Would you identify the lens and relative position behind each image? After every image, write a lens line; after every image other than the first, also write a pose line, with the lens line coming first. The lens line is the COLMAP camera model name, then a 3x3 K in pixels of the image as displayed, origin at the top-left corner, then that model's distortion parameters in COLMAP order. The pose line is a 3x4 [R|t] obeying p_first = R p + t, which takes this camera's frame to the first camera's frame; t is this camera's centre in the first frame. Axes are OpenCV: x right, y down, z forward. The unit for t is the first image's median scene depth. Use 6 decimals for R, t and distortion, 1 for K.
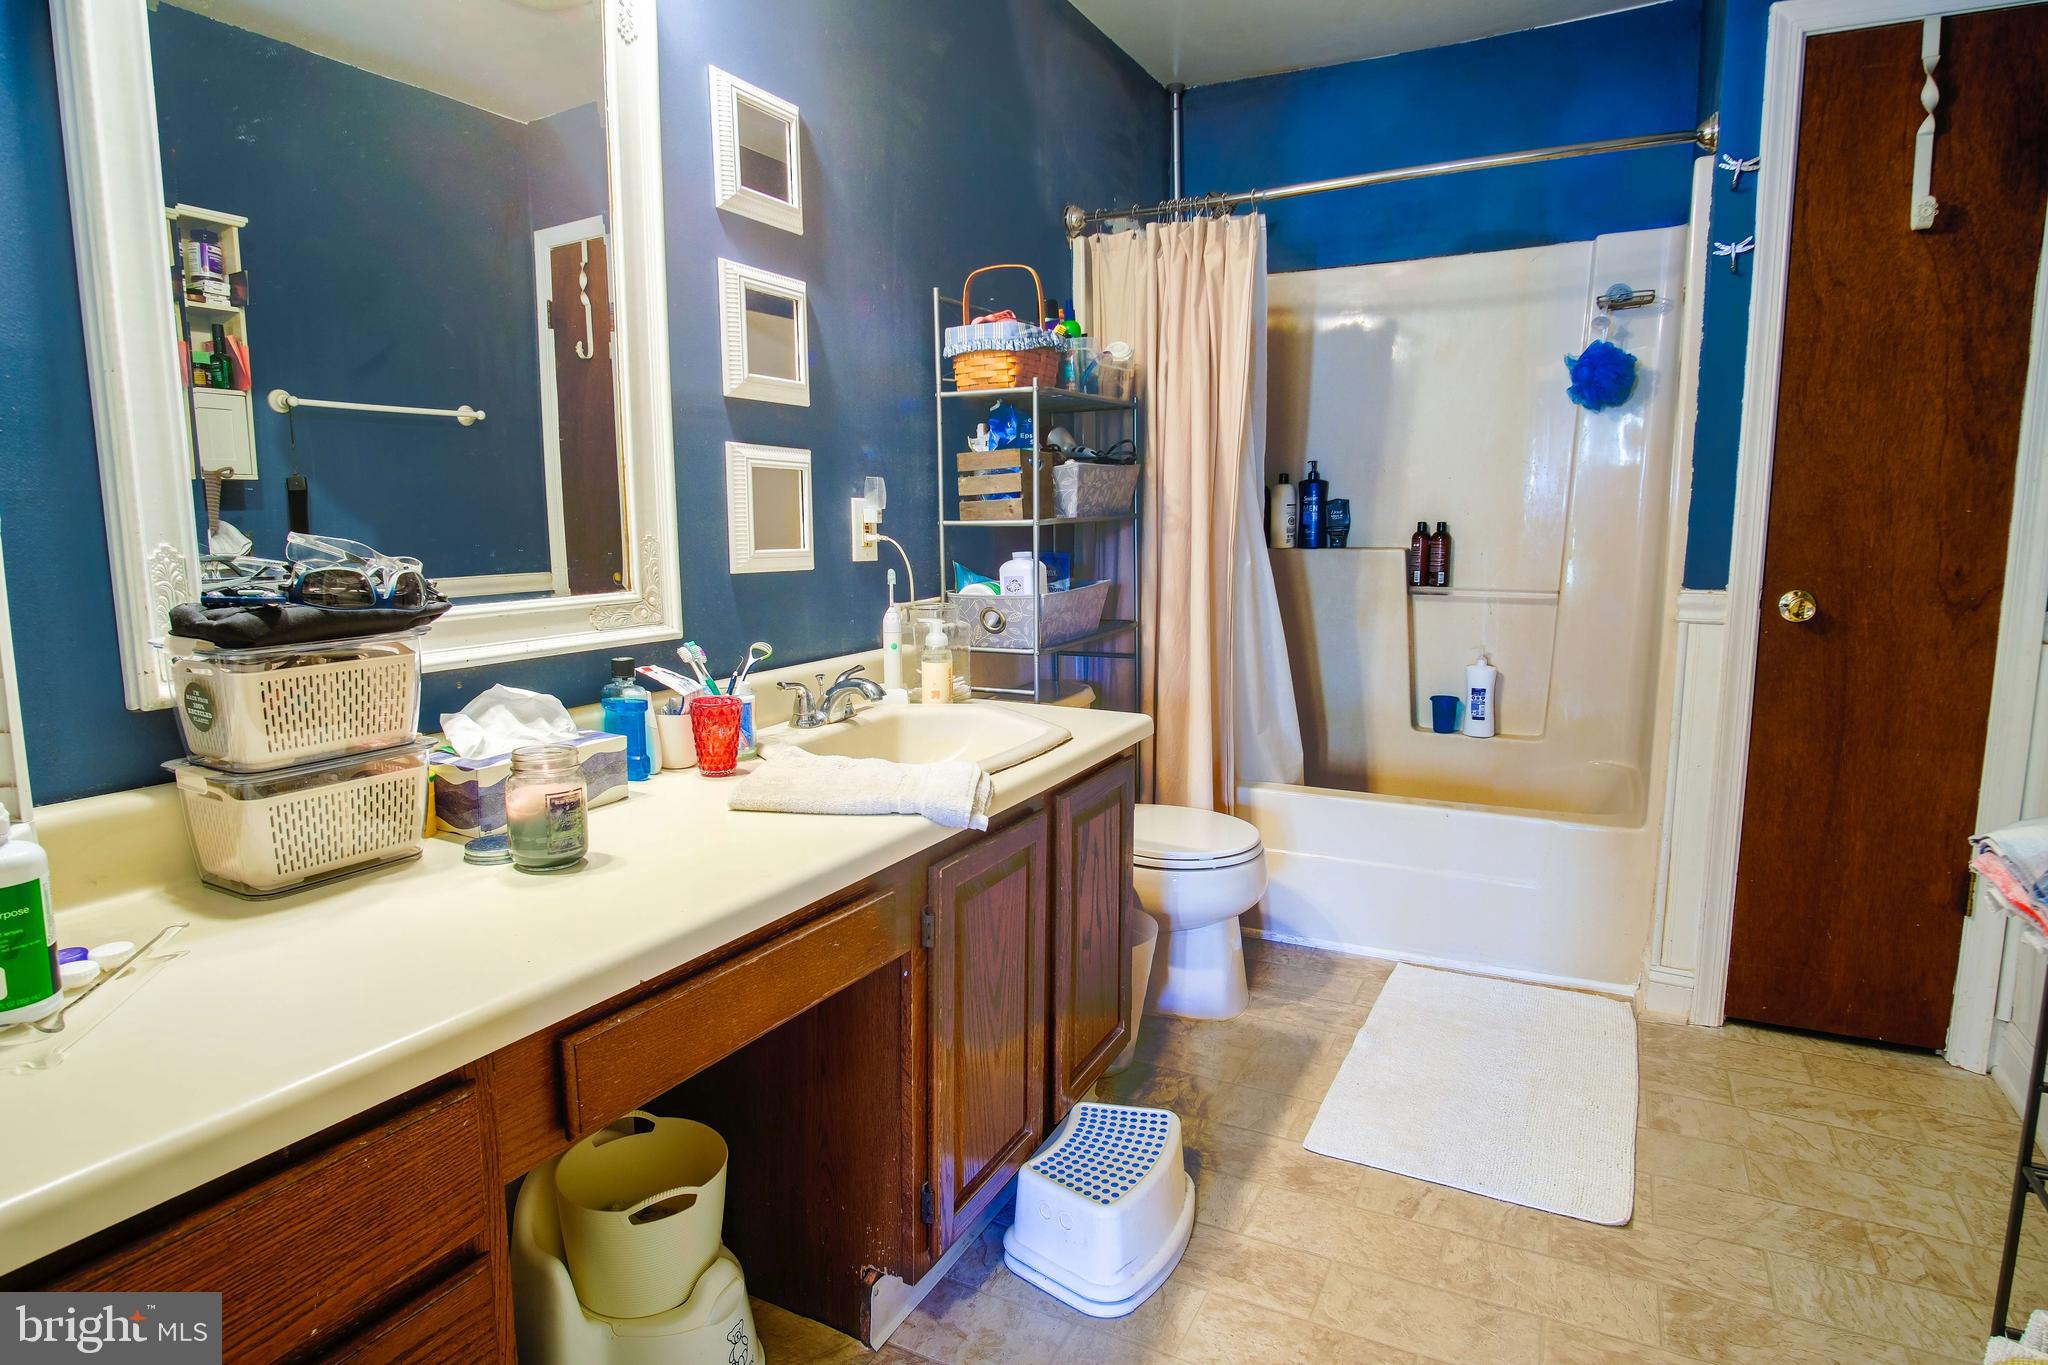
lens RADIAL K [[1121.6, 0, 1020.9], [0, 1121.6, 677.1], [0, 0, 1]] dist [-0.021241, 0.004737]
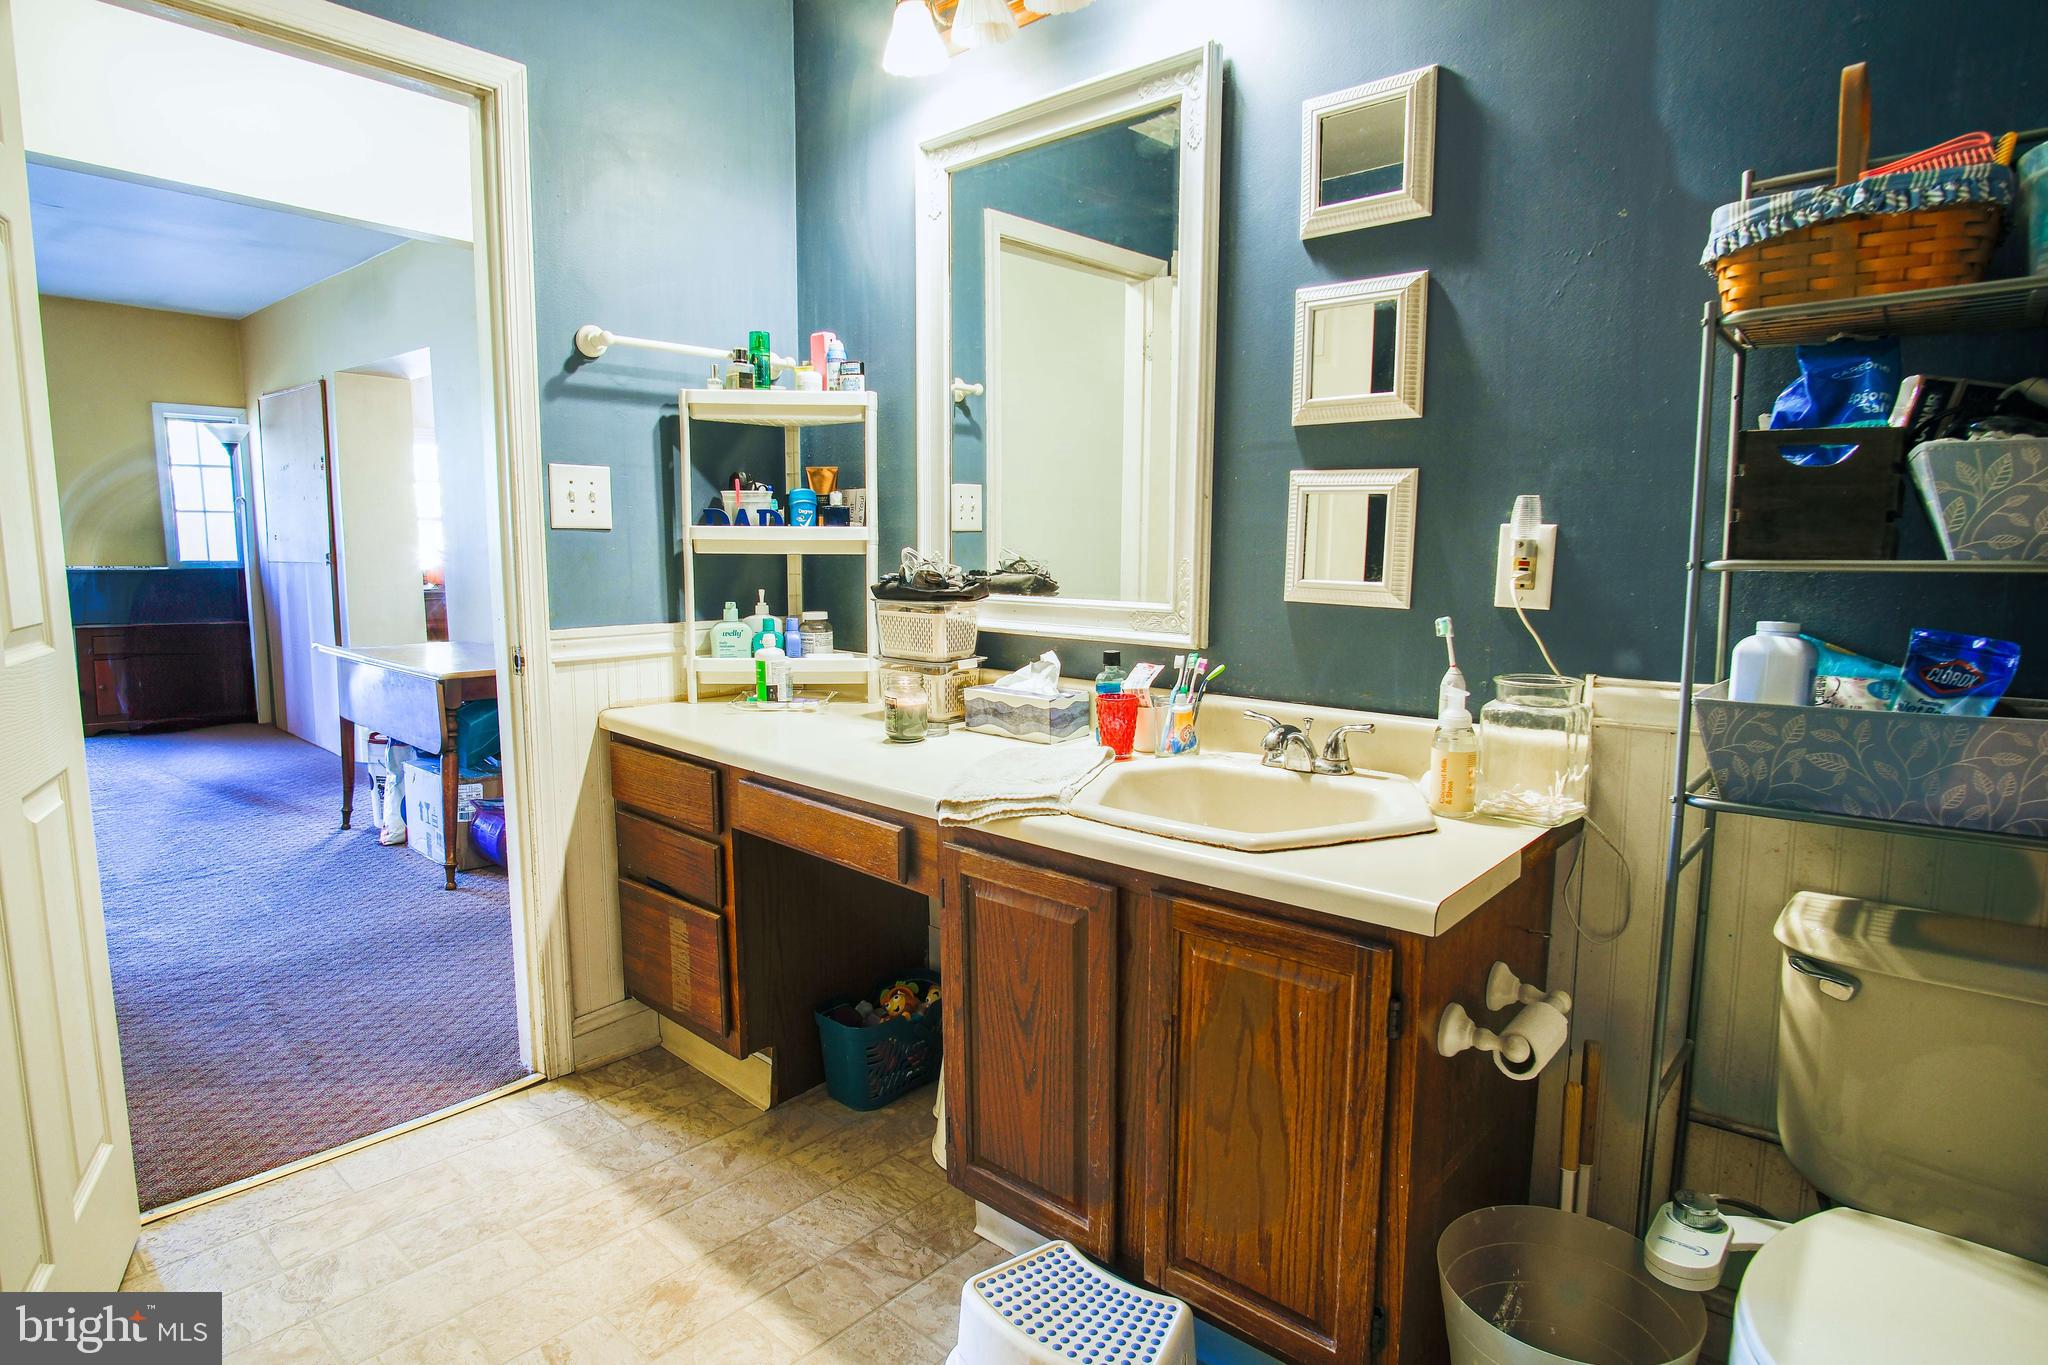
lens RADIAL K [[1121.6, 0, 1020.8], [0, 1121.6, 679.5], [0, 0, 1]] dist [-0.021241, 0.004737]
pose [[-0.262995, 0.126075, -0.956524, 0.738633], [-0.141535, 0.975658, 0.167512, -0.150235], [0.954359, 0.179436, -0.238749, 0.968861]]
